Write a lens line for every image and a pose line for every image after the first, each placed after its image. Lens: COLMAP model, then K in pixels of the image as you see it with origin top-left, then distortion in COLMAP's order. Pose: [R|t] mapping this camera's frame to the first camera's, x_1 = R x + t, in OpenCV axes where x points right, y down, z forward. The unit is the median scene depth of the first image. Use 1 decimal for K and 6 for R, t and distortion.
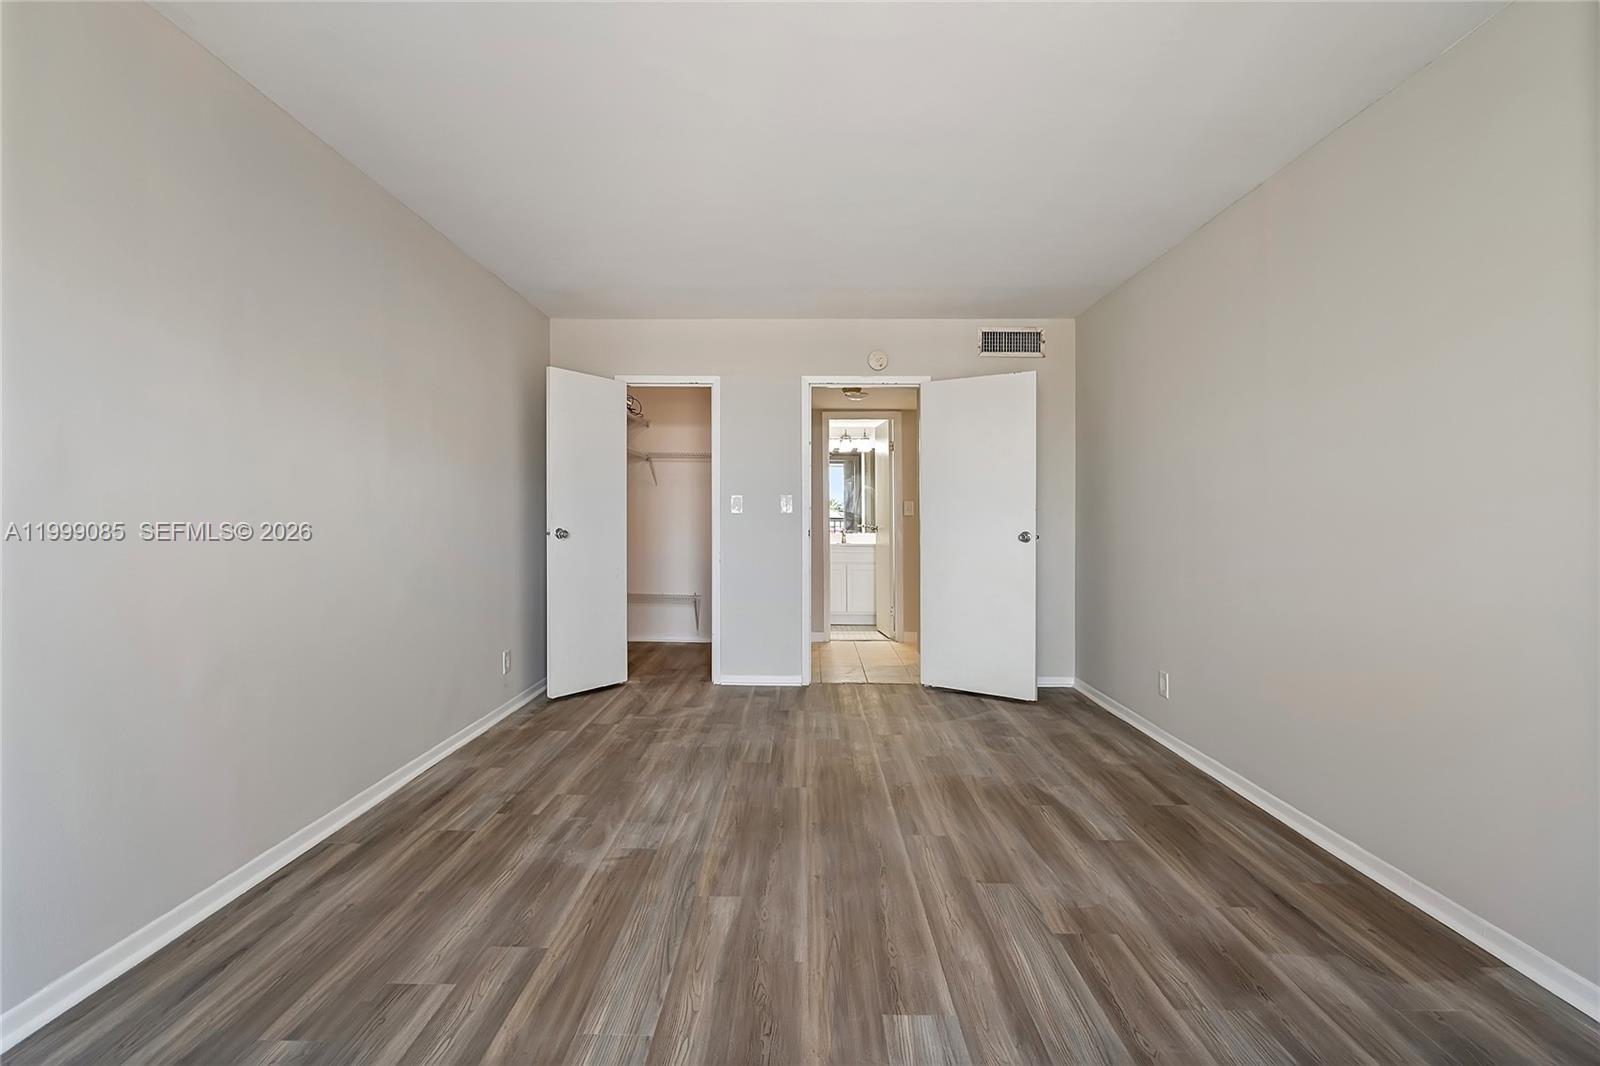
lens RADIAL K [[720.0, 0, 799.5], [0, 720.0, 526.6], [0, 0, 1]] dist [-0.010145, 0.005915]
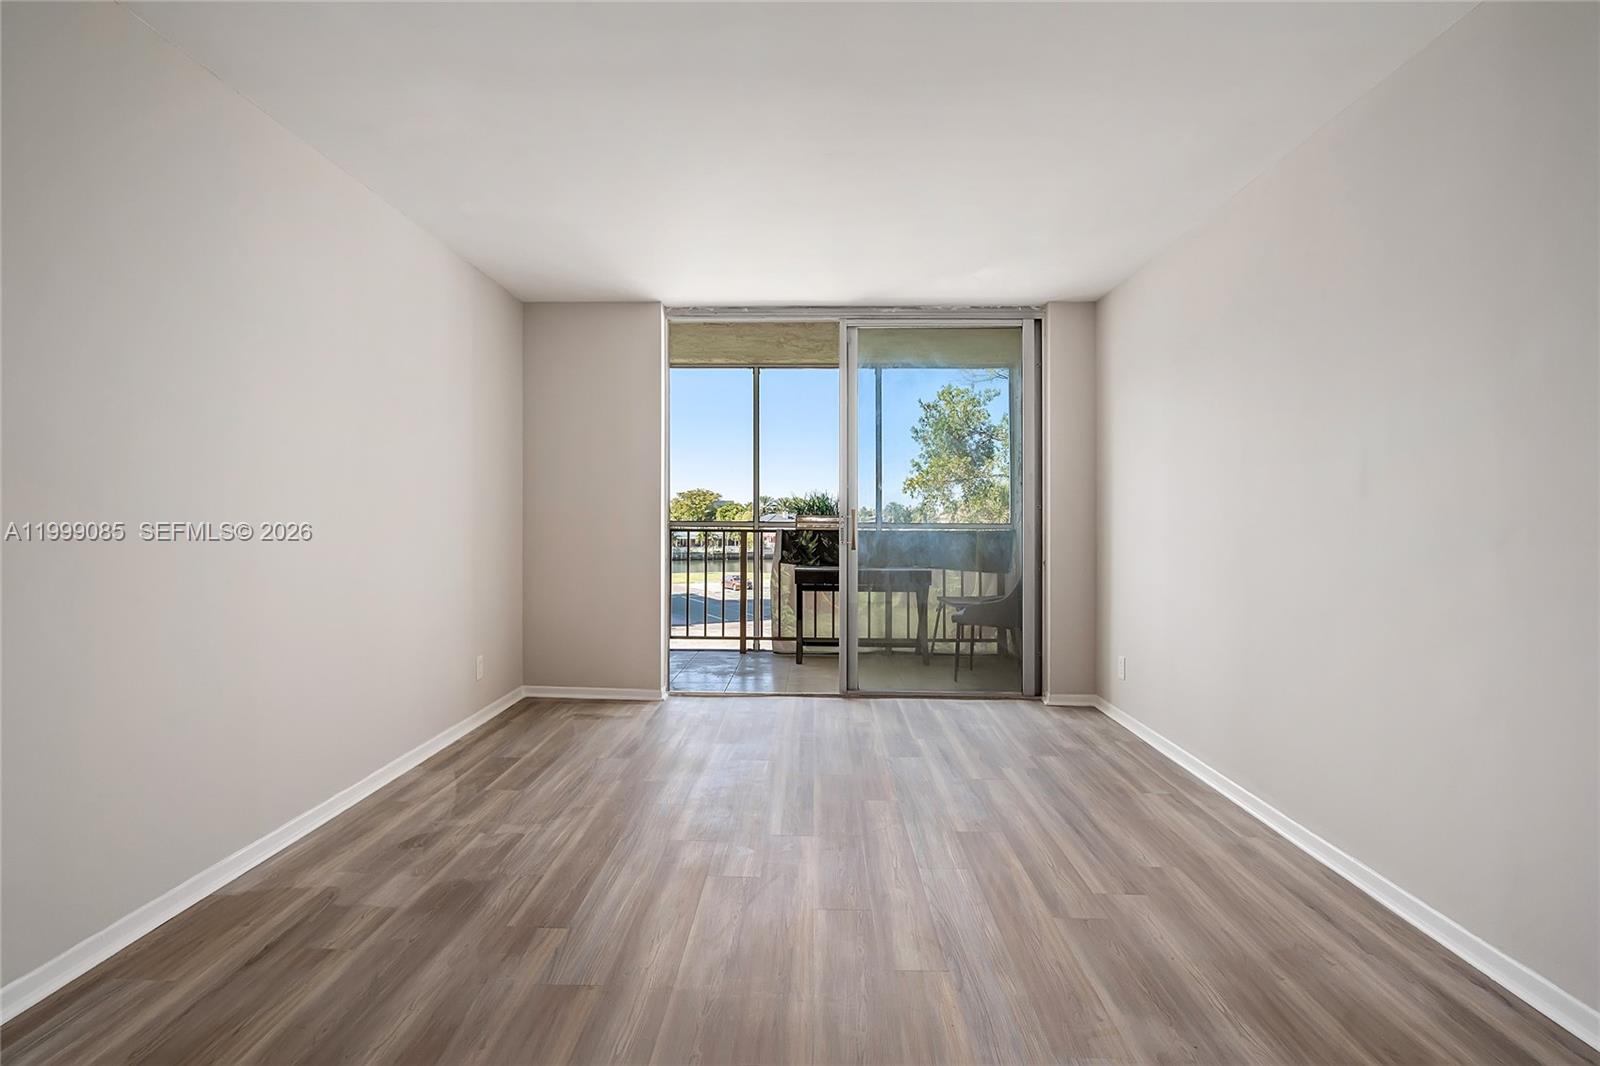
lens RADIAL K [[797.0, 0, 778.9], [0, 797.0, 522.9], [0, 0, 1]] dist [0.001416, -0.000636]
pose [[-0.999223, -0.014778, 0.036547, 0.027020], [-0.014138, 0.999743, 0.017704, -0.024318], [-0.036799, 0.017174, -0.999175, 2.075391]]
